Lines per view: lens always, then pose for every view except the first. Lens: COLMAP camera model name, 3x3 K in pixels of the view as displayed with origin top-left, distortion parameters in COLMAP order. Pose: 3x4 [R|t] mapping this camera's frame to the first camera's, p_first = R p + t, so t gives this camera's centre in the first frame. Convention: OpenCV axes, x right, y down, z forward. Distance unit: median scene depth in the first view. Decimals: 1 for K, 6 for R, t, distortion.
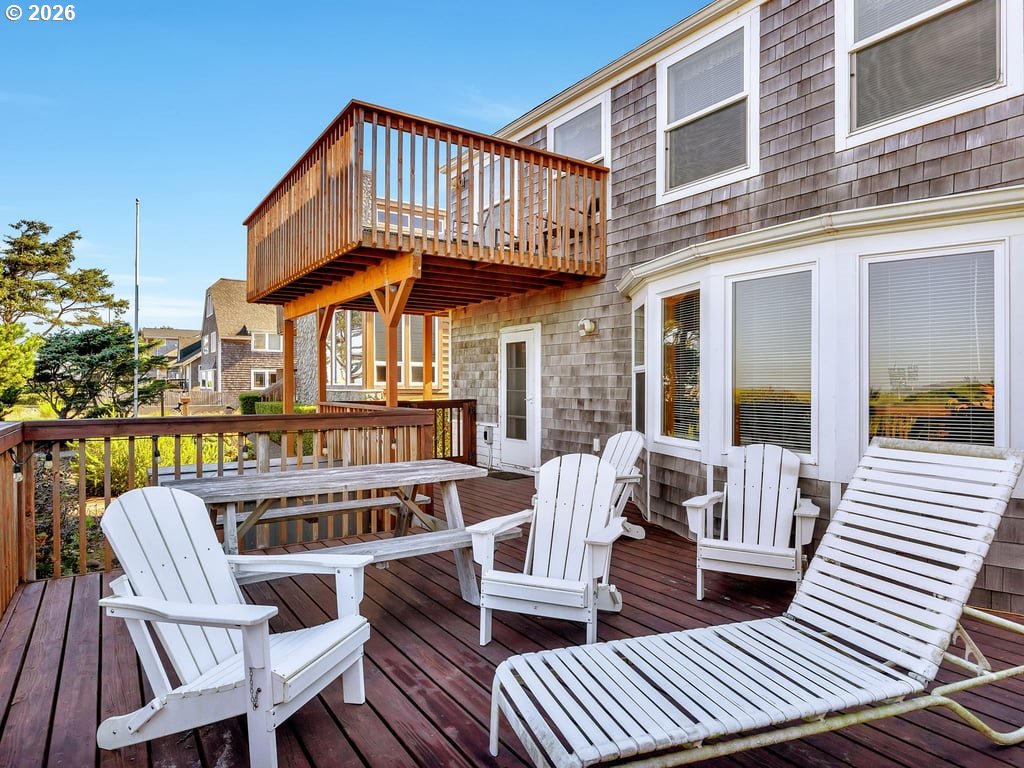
lens RADIAL K [[613.4, 0, 511.8], [0, 613.4, 382.8], [0, 0, 1]] dist [-0.001861, -0.000249]
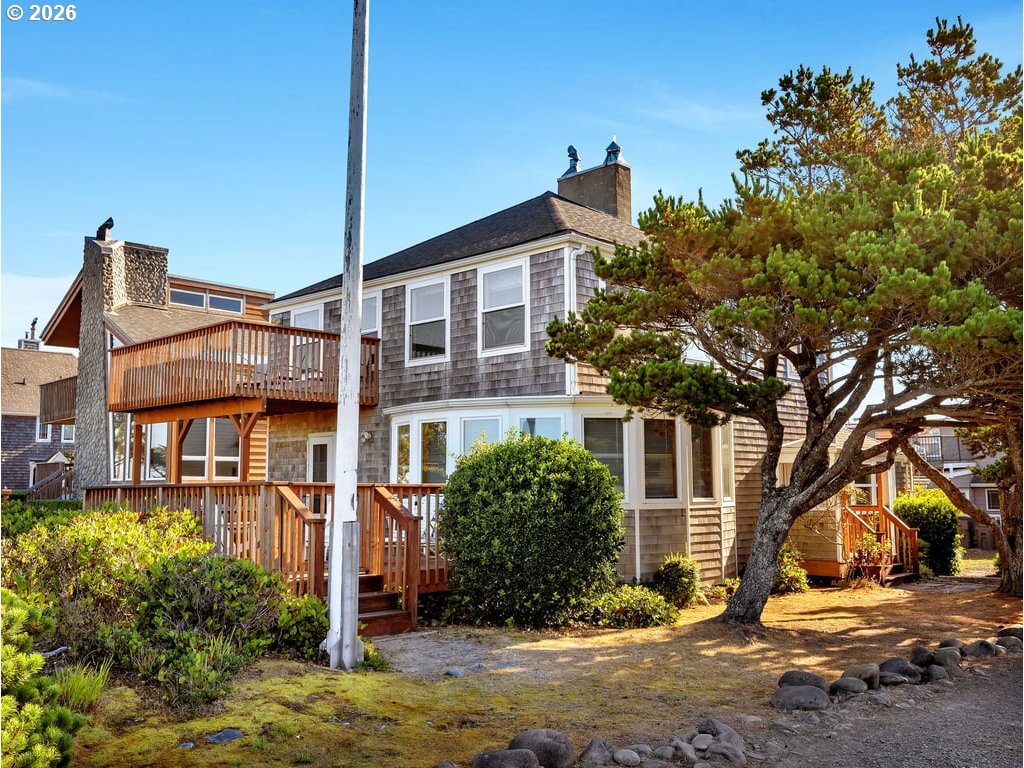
lens RADIAL K [[1000.4, 0, 509.4], [0, 1000.4, 381.5], [0, 0, 1]] dist [0.003698, 0.000000]
pose [[0.981851, 0.014385, 0.189109, -0.003987], [0.005339, 0.994628, -0.103379, 0.036509], [-0.189580, 0.102512, 0.976499, -1.623055]]
